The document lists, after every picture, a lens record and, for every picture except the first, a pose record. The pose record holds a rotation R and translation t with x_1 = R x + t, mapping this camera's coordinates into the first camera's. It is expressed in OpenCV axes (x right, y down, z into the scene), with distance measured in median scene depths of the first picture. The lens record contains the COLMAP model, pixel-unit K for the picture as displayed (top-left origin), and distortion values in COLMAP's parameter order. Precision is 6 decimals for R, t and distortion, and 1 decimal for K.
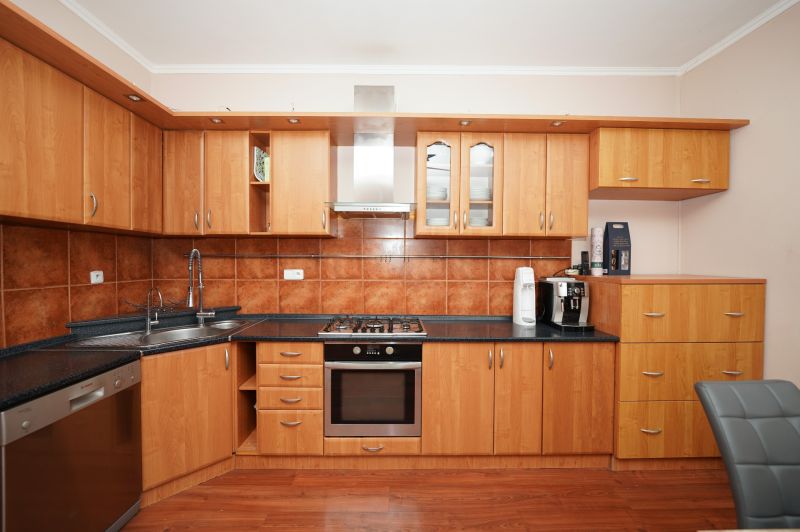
lens RADIAL K [[327.2, 0, 400.6], [0, 327.2, 267.2], [0, 0, 1]] dist [-0.012988, -0.000377]
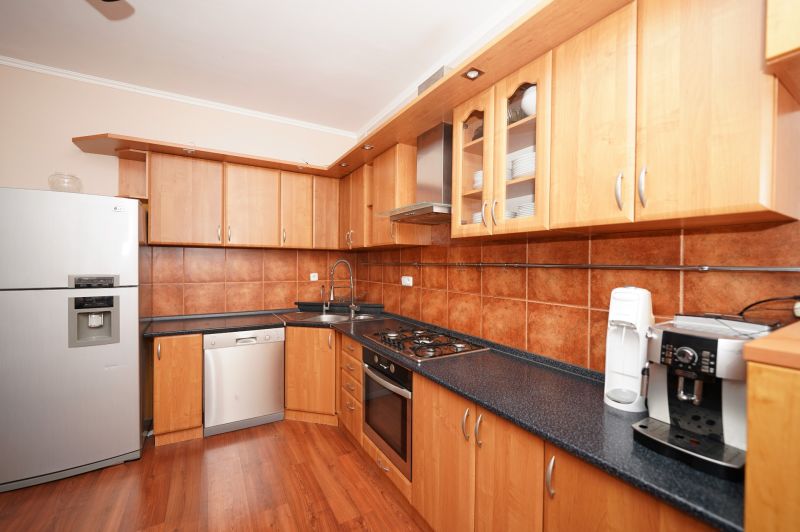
lens RADIAL K [[327.2, 0, 395.1], [0, 327.2, 265.6], [0, 0, 1]] dist [-0.012988, -0.000377]
pose [[0.491521, 0.005285, -0.870850, 0.670607], [-0.020021, 0.999786, -0.005232, -0.025100], [0.870636, 0.020007, 0.491521, 0.481015]]
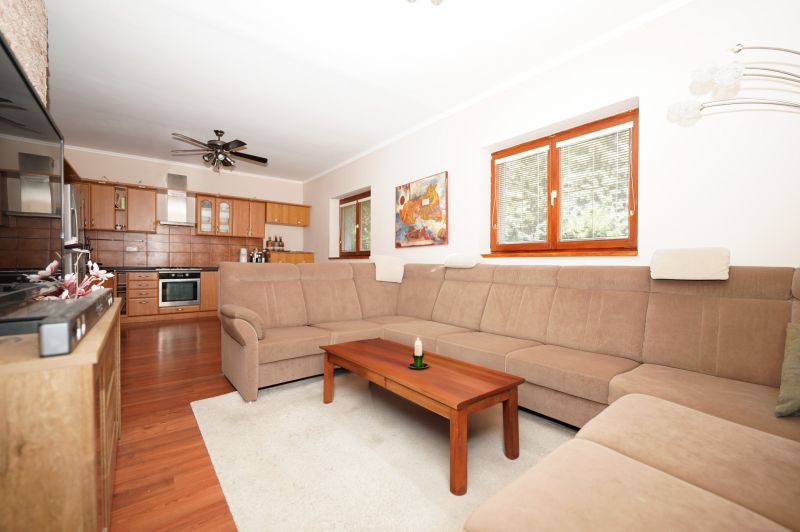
lens RADIAL K [[327.2, 0, 400.8], [0, 327.2, 260.9], [0, 0, 1]] dist [-0.012988, -0.000377]
pose [[0.773242, -0.001653, 0.634109, -0.341011], [-0.005705, 0.999938, 0.009563, 0.083372], [-0.634086, -0.011012, 0.773184, -2.076002]]
